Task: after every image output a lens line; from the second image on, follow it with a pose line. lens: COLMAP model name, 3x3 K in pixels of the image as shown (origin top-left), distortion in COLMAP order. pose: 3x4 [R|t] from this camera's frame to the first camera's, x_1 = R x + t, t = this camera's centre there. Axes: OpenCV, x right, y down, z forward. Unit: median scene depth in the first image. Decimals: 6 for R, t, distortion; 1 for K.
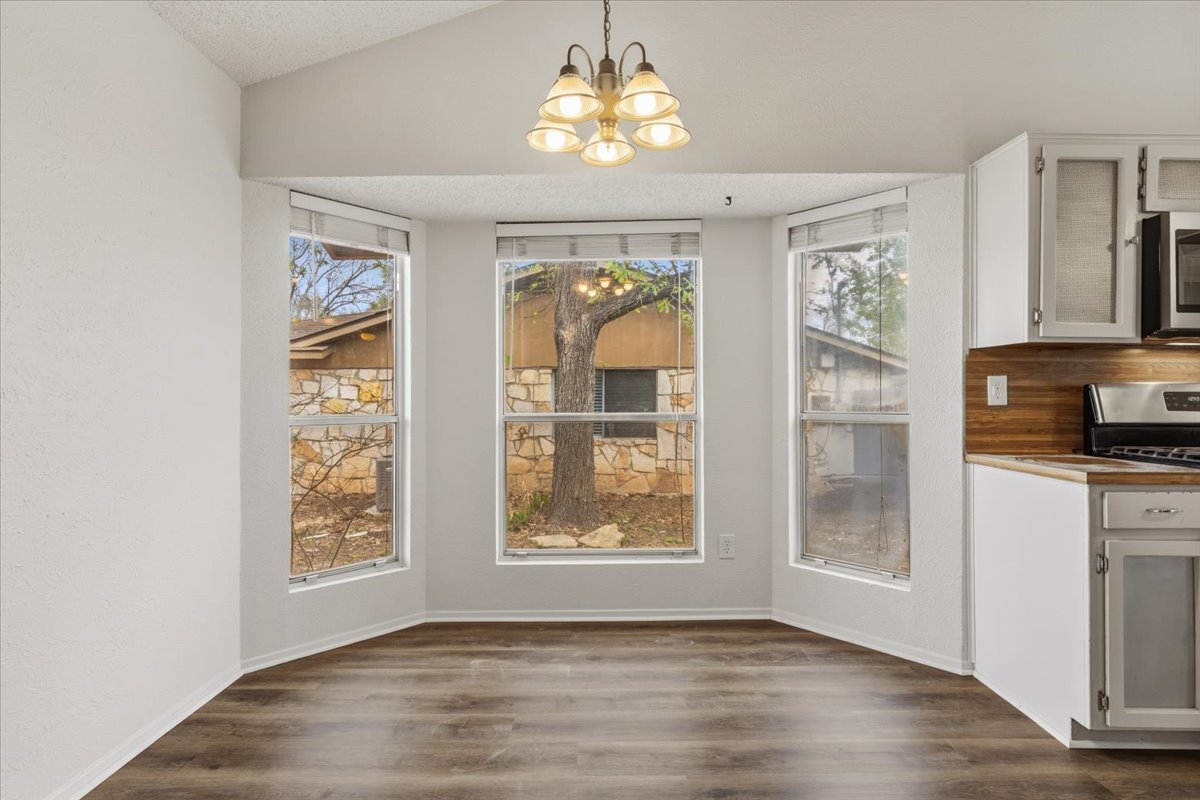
lens RADIAL K [[701.4, 0, 607.1], [0, 701.4, 400.5], [0, 0, 1]] dist [-0.000023, 0.000973]
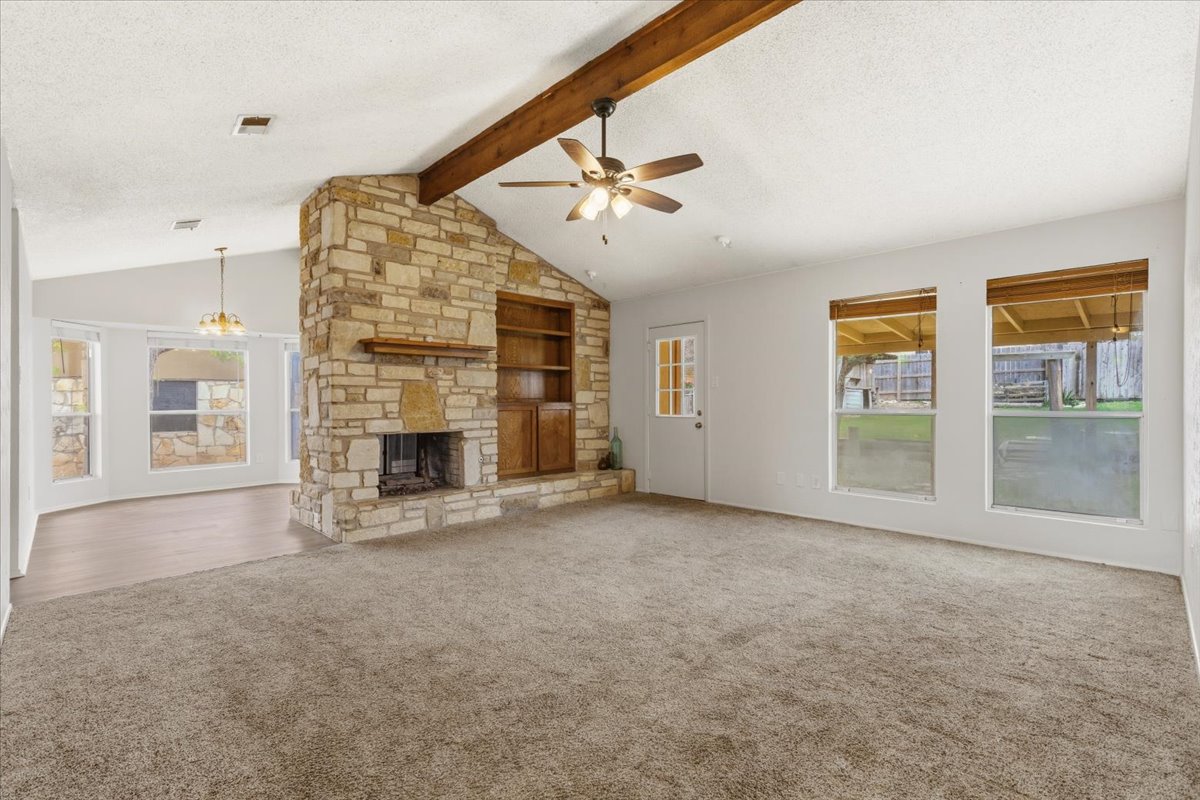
lens RADIAL K [[542.0, 0, 605.8], [0, 542.0, 408.7], [0, 0, 1]] dist [-0.000120, -0.000052]
pose [[0.734900, -0.013976, 0.678032, -0.062294], [0.005403, 0.999877, 0.014753, -0.001517], [-0.678154, -0.007178, 0.734885, -0.336037]]
